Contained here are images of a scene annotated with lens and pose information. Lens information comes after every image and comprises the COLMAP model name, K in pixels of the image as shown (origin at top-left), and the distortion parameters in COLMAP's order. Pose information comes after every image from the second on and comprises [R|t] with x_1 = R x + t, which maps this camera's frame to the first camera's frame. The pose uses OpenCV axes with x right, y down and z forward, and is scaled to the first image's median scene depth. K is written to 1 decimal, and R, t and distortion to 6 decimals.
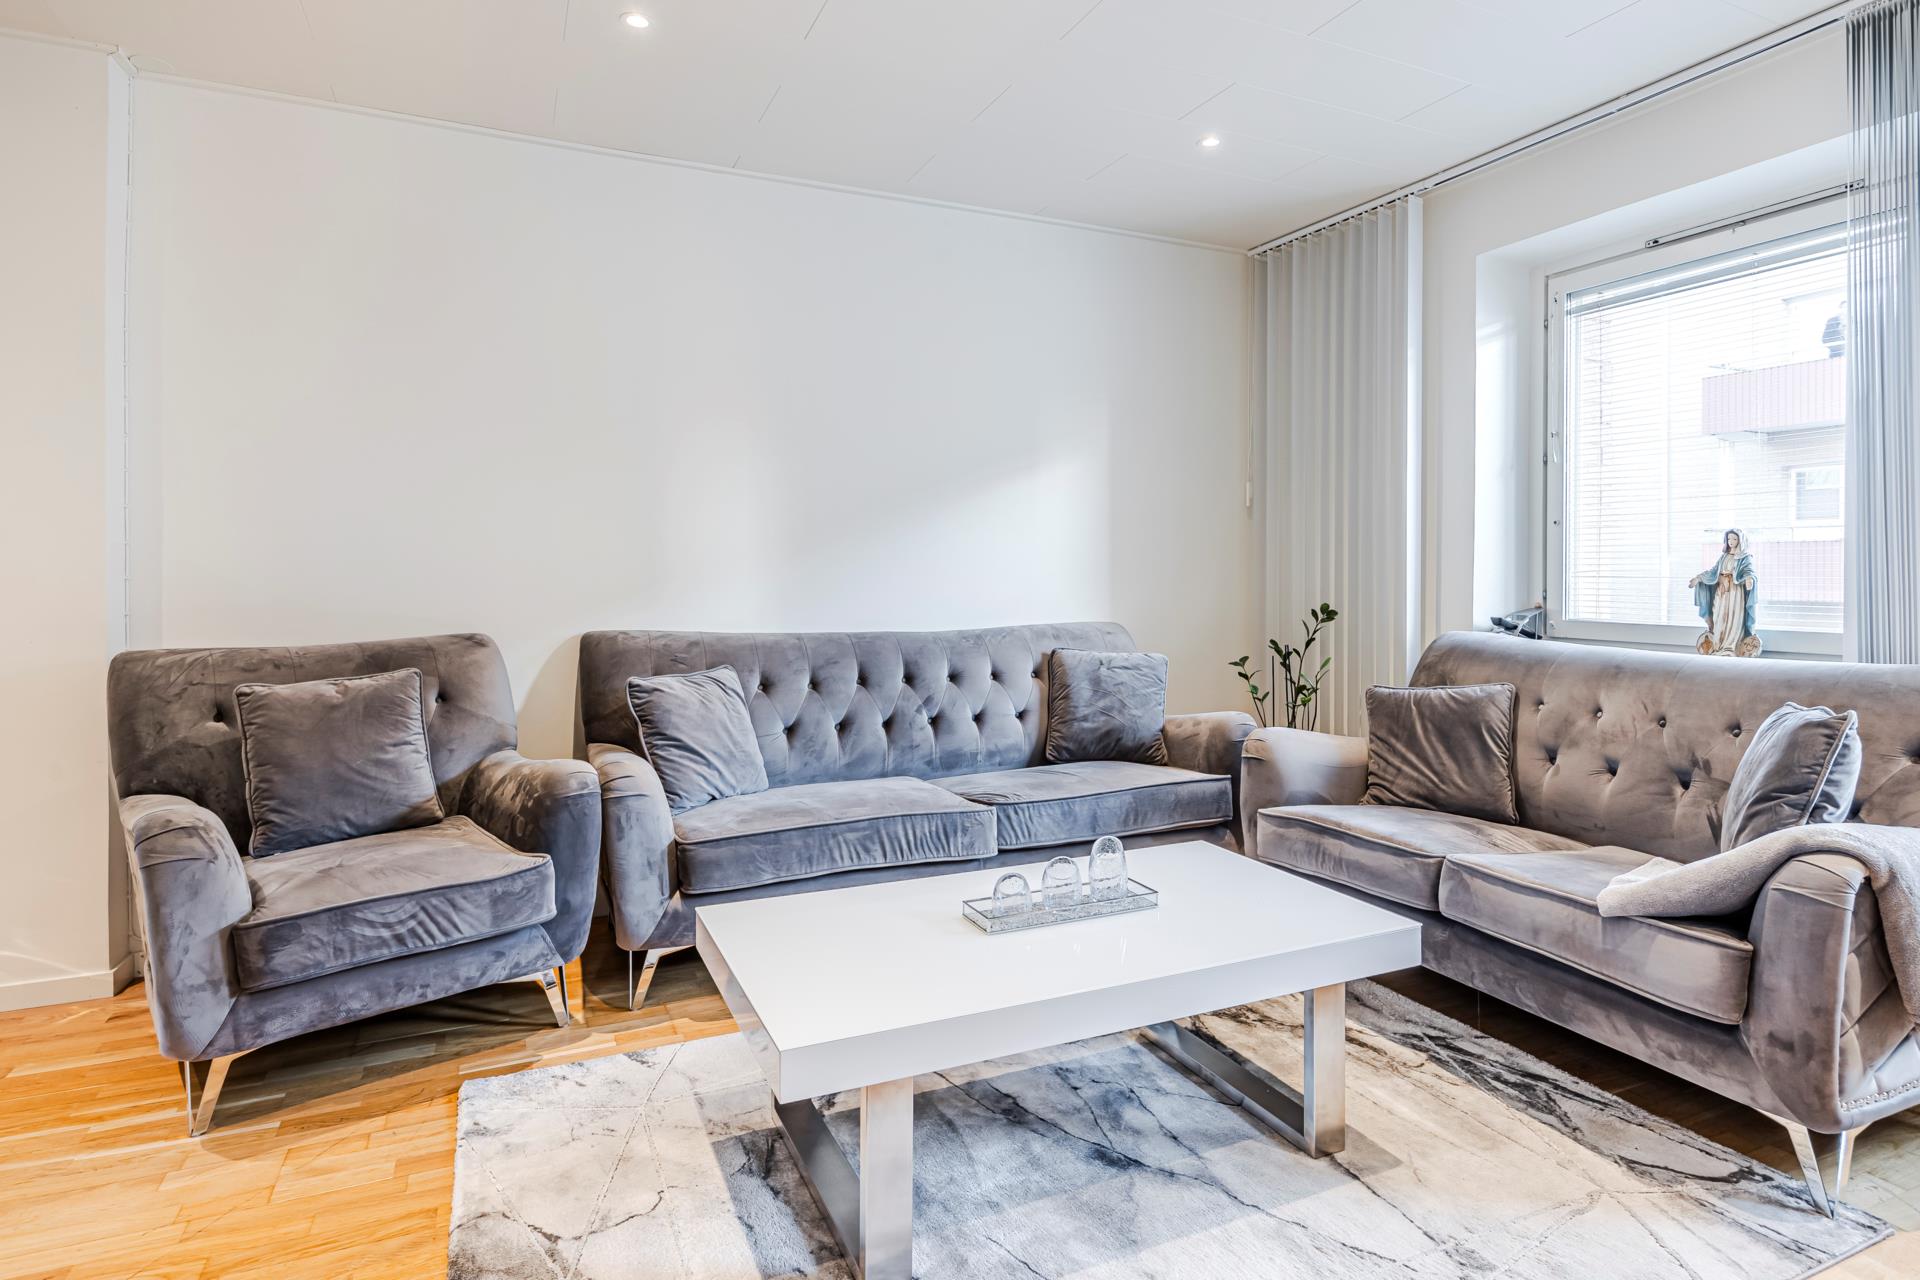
lens RADIAL K [[1023.8, 0, 952.4], [0, 1023.8, 582.0], [0, 0, 1]] dist [0.004040, -0.002076]
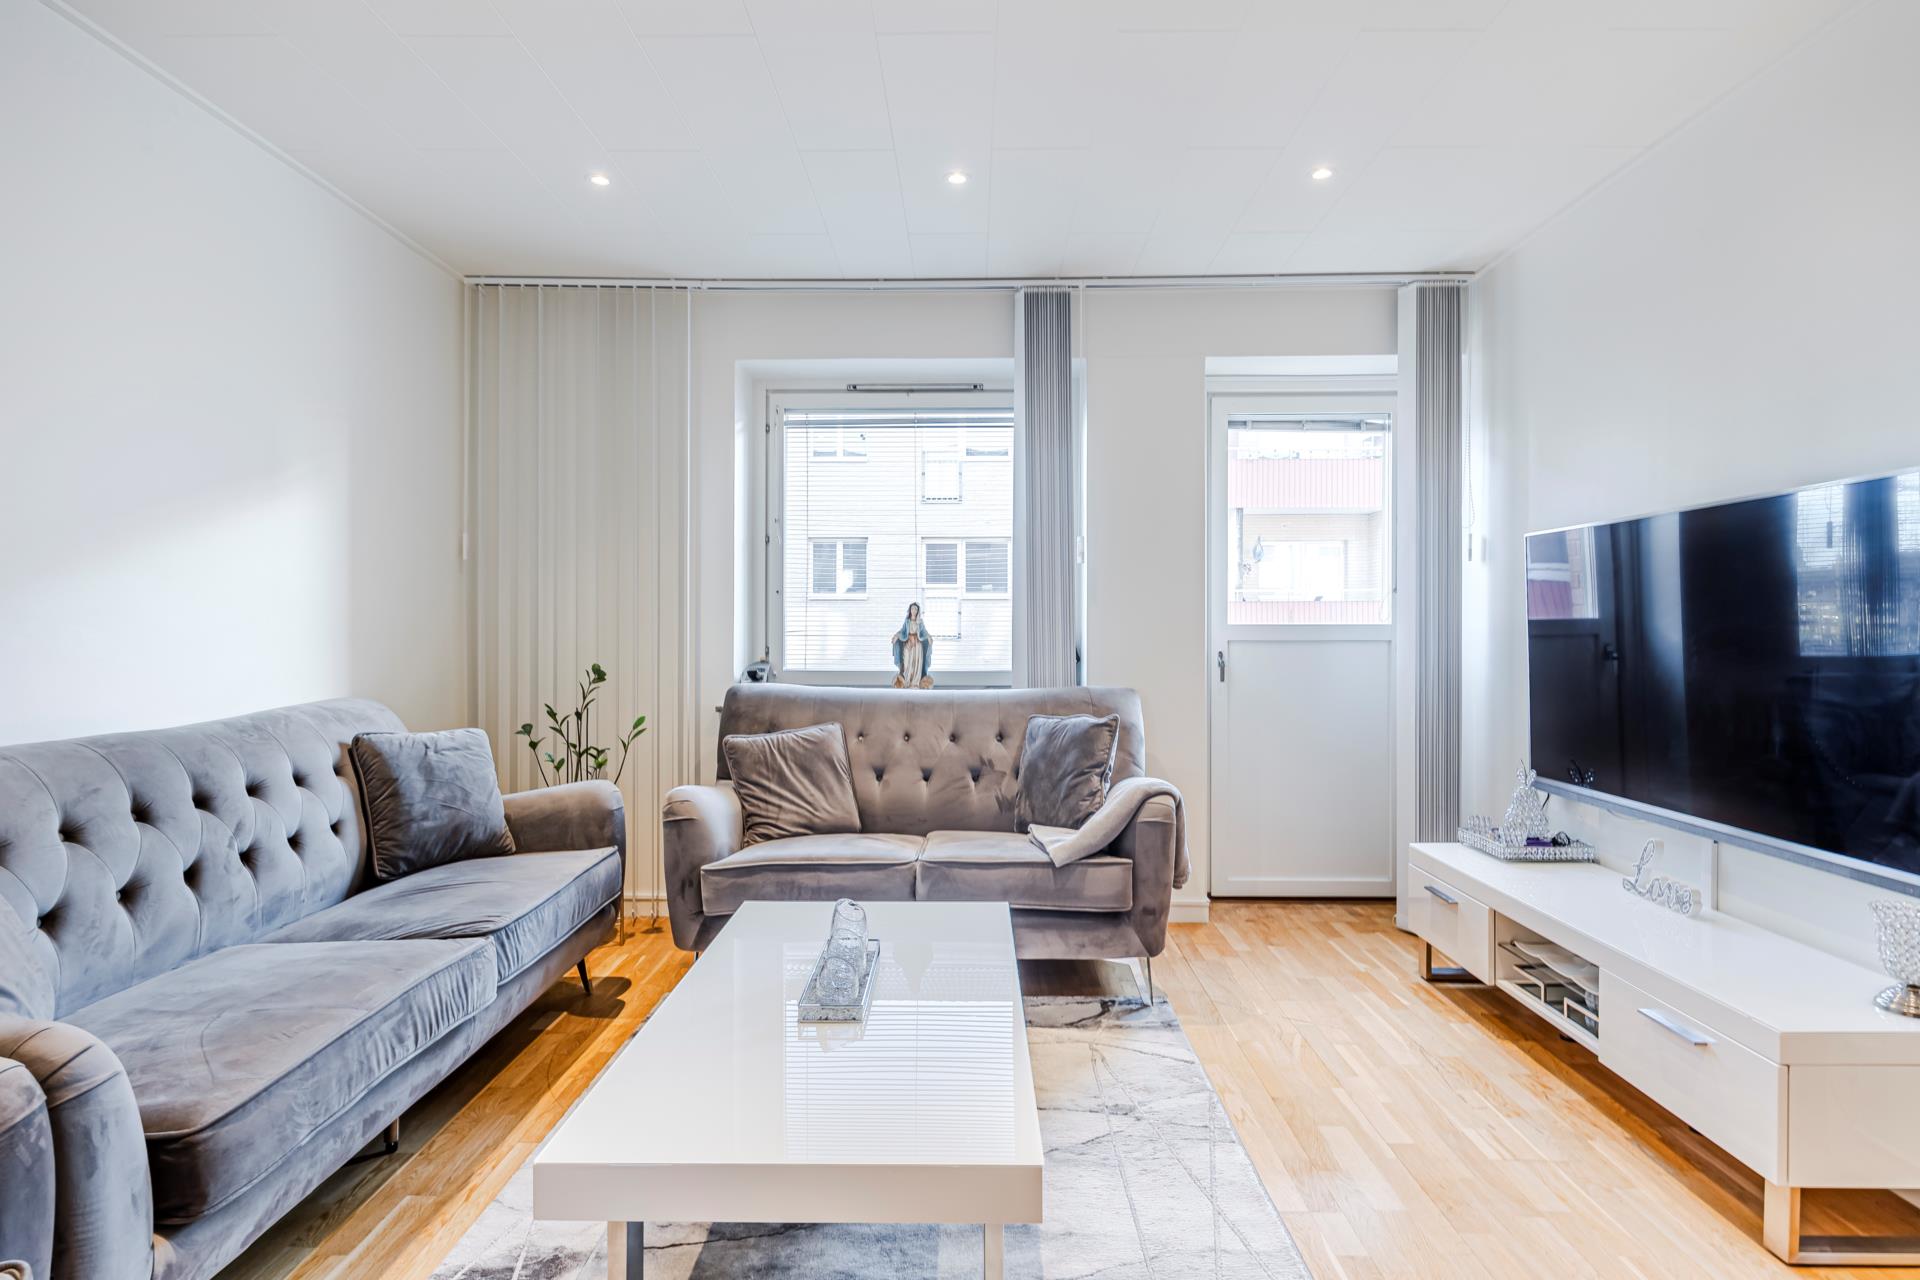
lens RADIAL K [[1023.8, 0, 956.3], [0, 1023.8, 626.3], [0, 0, 1]] dist [0.004040, -0.002076]
pose [[0.421379, -0.001335, 0.906883, -0.511426], [0.008703, 0.999959, -0.002572, -0.013289], [-0.906843, 0.008976, 0.421374, 0.333907]]
